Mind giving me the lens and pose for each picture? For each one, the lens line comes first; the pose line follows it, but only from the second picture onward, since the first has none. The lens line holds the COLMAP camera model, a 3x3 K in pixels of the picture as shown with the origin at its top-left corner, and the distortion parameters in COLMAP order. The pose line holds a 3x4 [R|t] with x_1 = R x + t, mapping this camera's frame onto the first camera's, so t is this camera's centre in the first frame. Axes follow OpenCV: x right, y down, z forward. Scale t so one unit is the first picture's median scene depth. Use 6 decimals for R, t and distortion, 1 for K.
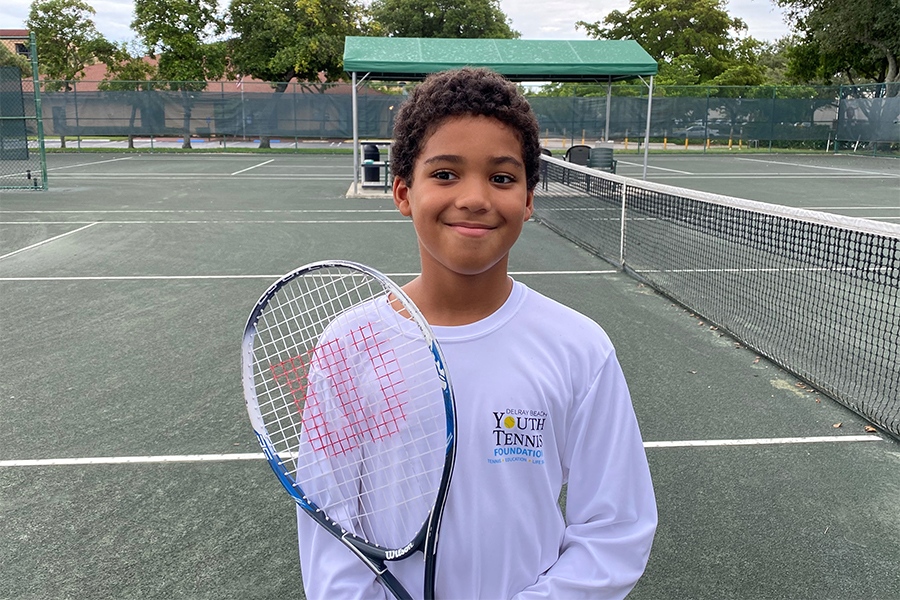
lens RADIAL K [[743.6, 0, 450.0], [0, 743.6, 300.0], [0, 0, 1]] dist [0.051301, -0.122376]
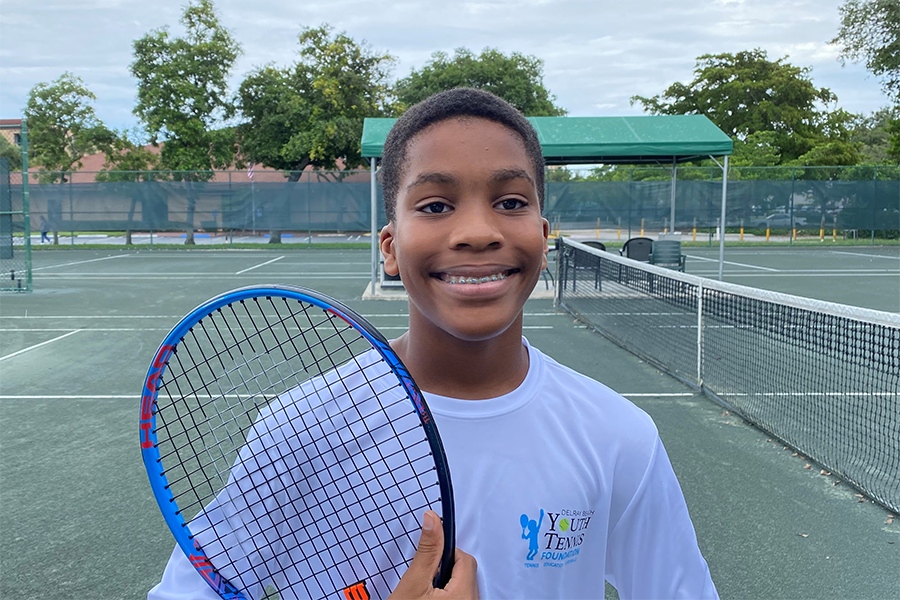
lens RADIAL K [[743.6, 0, 450.0], [0, 743.6, 300.0], [0, 0, 1]] dist [0.051301, -0.122376]
pose [[0.998182, -0.004457, -0.060108, 0.011520], [-0.002238, 0.993834, -0.110855, -0.043127], [0.060231, 0.110788, 0.992017, 0.158572]]
